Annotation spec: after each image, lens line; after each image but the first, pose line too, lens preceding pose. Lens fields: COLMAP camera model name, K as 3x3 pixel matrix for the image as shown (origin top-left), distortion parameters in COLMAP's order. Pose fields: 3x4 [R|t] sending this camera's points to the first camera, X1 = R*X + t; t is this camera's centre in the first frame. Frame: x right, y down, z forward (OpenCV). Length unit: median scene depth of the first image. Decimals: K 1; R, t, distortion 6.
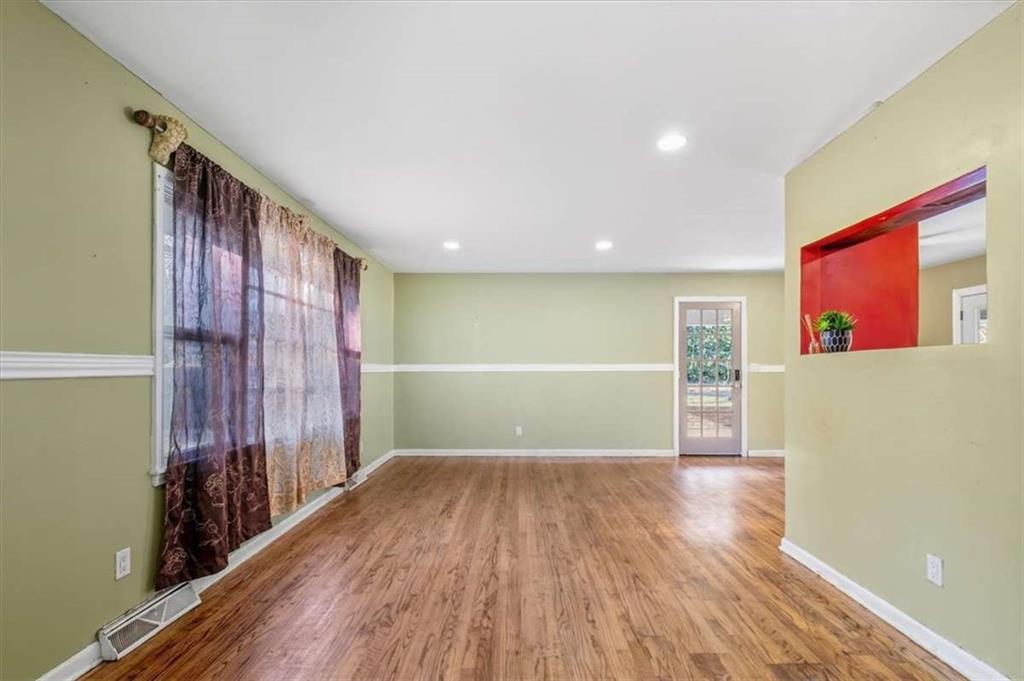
lens RADIAL K [[433.6, 0, 511.1], [0, 433.6, 366.3], [0, 0, 1]] dist [-0.000231, -0.000246]
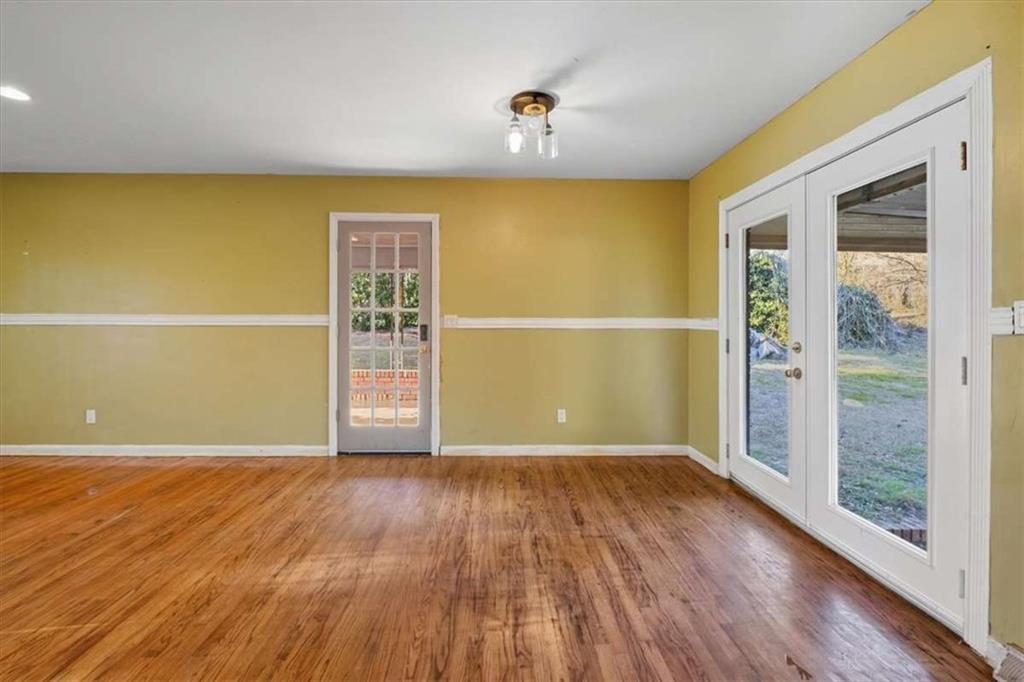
lens RADIAL K [[446.8, 0, 507.5], [0, 446.8, 324.6], [0, 0, 1]] dist [-0.001117, -0.000690]
pose [[0.999340, 0.001624, 0.036302, 1.354688], [-0.001882, 0.999973, 0.007062, 0.007720], [-0.036290, -0.007126, 0.999316, 0.690489]]
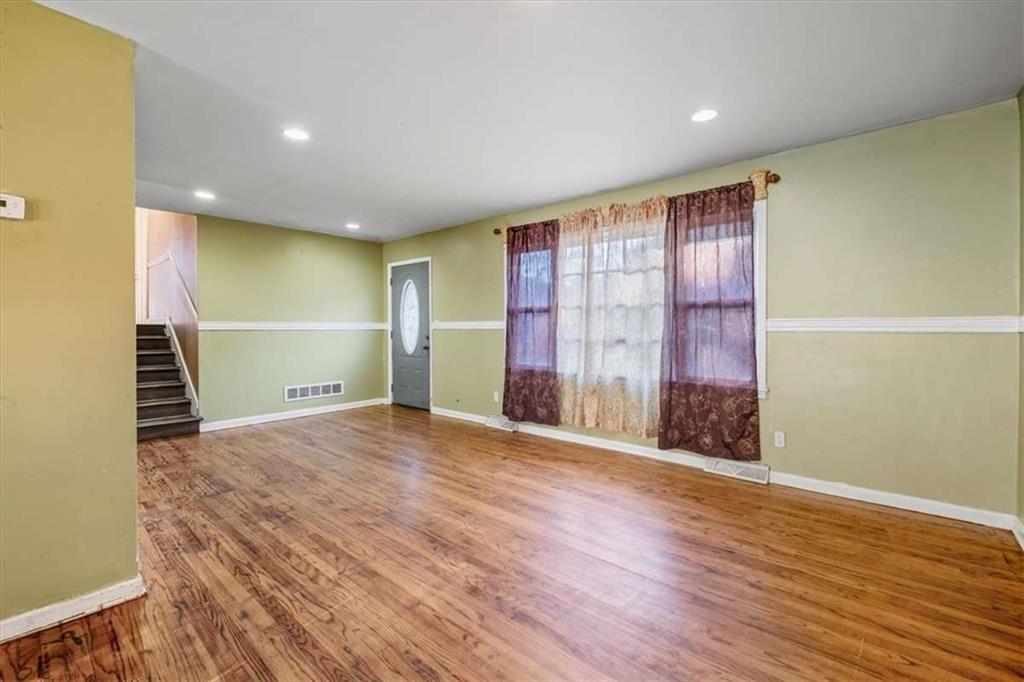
lens RADIAL K [[449.6, 0, 519.8], [0, 449.6, 331.1], [0, 0, 1]] dist [-0.002165, -0.000695]
pose [[-0.633034, 0.007356, -0.774089, 0.837168], [0.005926, 0.999972, 0.004656, 0.014830], [0.774101, -0.001640, -0.633060, 2.008832]]
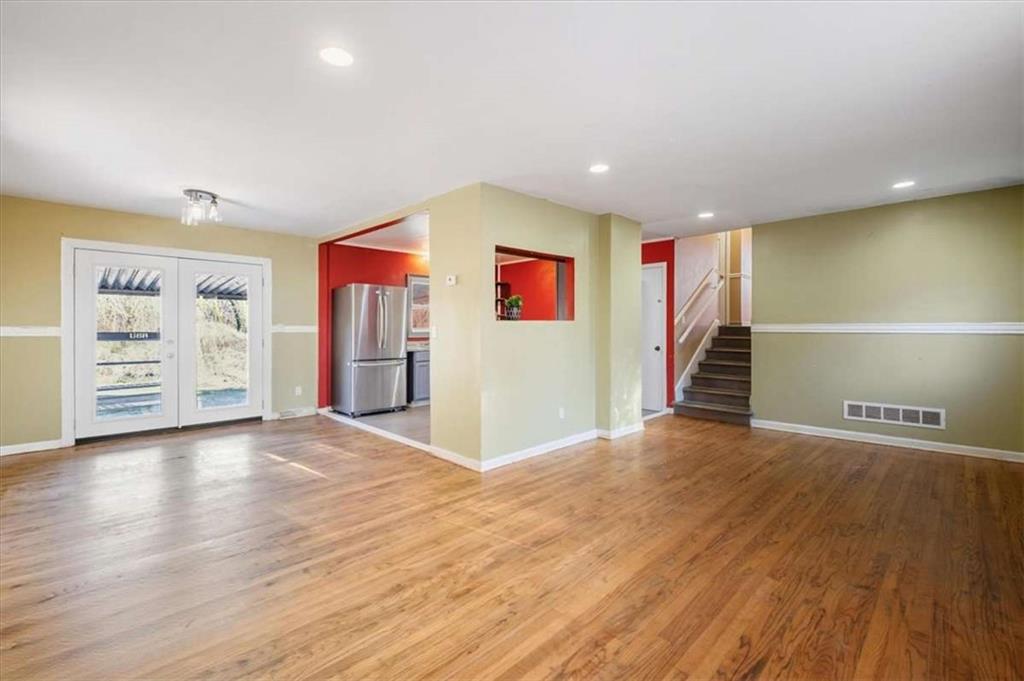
lens RADIAL K [[449.6, 0, 519.8], [0, 449.6, 330.6], [0, 0, 1]] dist [-0.002165, -0.000695]
pose [[-0.720700, -0.003753, 0.693237, -0.395166], [-0.003529, 0.999992, 0.001745, 0.003600], [-0.693238, -0.001188, -0.720707, 1.990387]]
